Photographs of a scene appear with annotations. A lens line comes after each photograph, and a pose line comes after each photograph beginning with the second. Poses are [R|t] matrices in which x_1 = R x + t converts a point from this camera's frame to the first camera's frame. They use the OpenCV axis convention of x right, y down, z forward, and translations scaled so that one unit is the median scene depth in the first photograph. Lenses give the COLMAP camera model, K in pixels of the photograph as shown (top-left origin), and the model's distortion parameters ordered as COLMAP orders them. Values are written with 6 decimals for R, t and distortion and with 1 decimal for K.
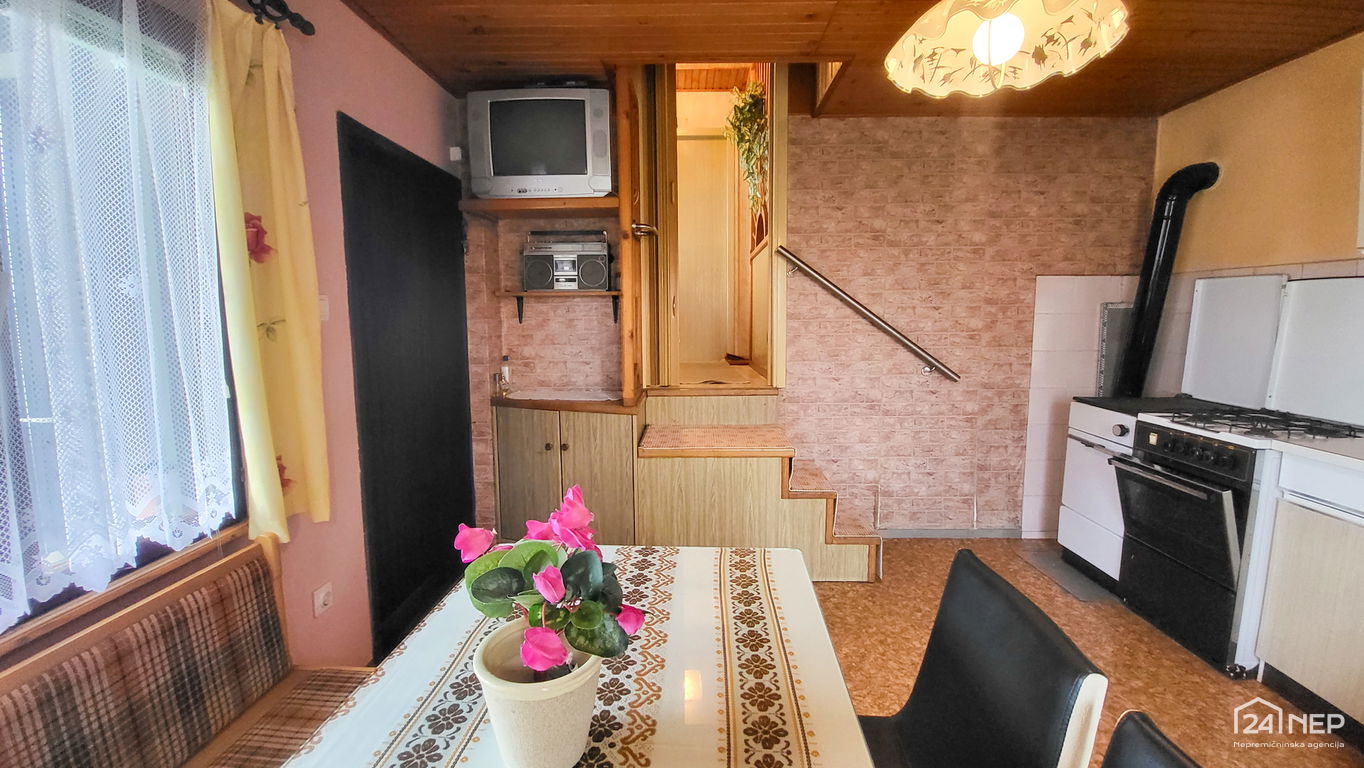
lens RADIAL K [[554.7, 0, 687.2], [0, 554.7, 367.4], [0, 0, 1]] dist [0.000076, -0.000112]
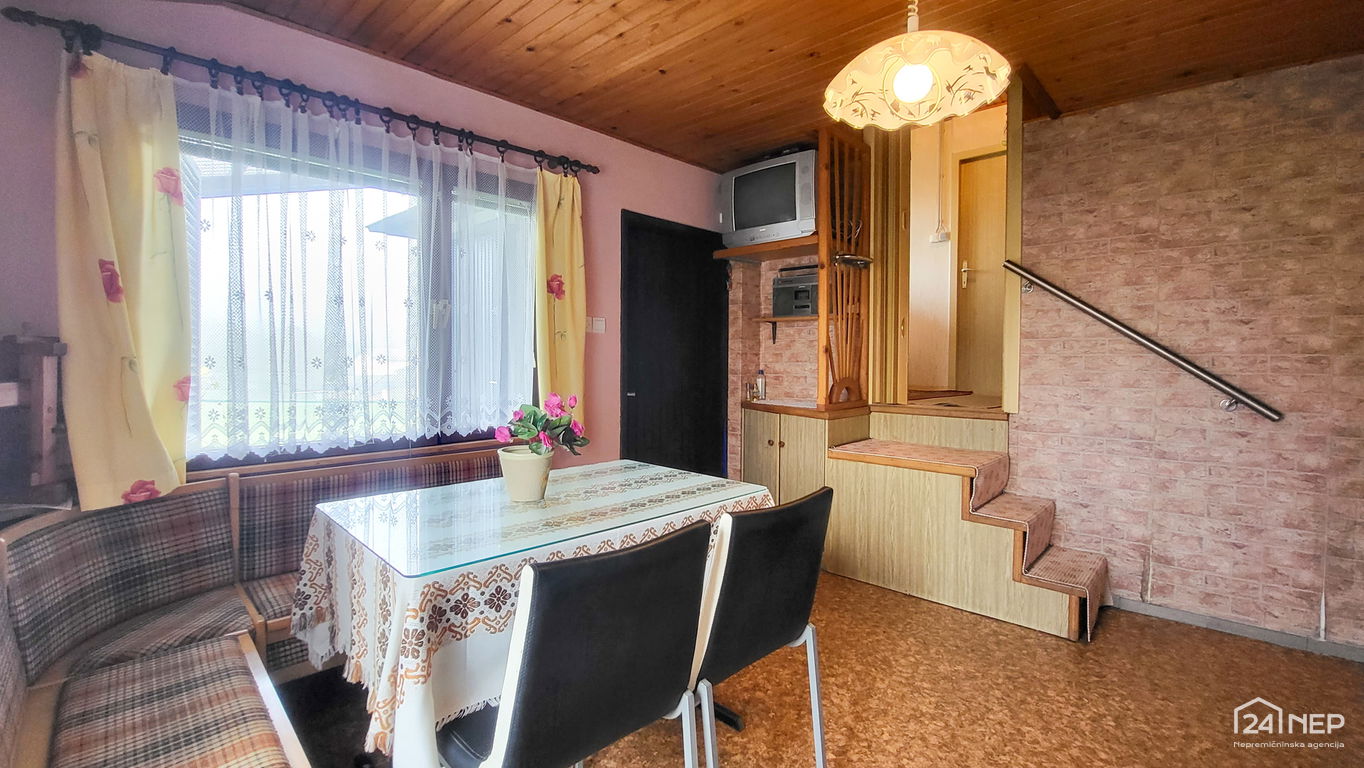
lens RADIAL K [[601.3, 0, 682.3], [0, 601.3, 365.4], [0, 0, 1]] dist [-0.015420, -0.000569]
pose [[0.737052, 0.018728, -0.675577, 0.438230], [-0.076224, 0.995541, -0.055563, 0.055559], [0.671524, 0.092448, 0.735193, -0.098297]]
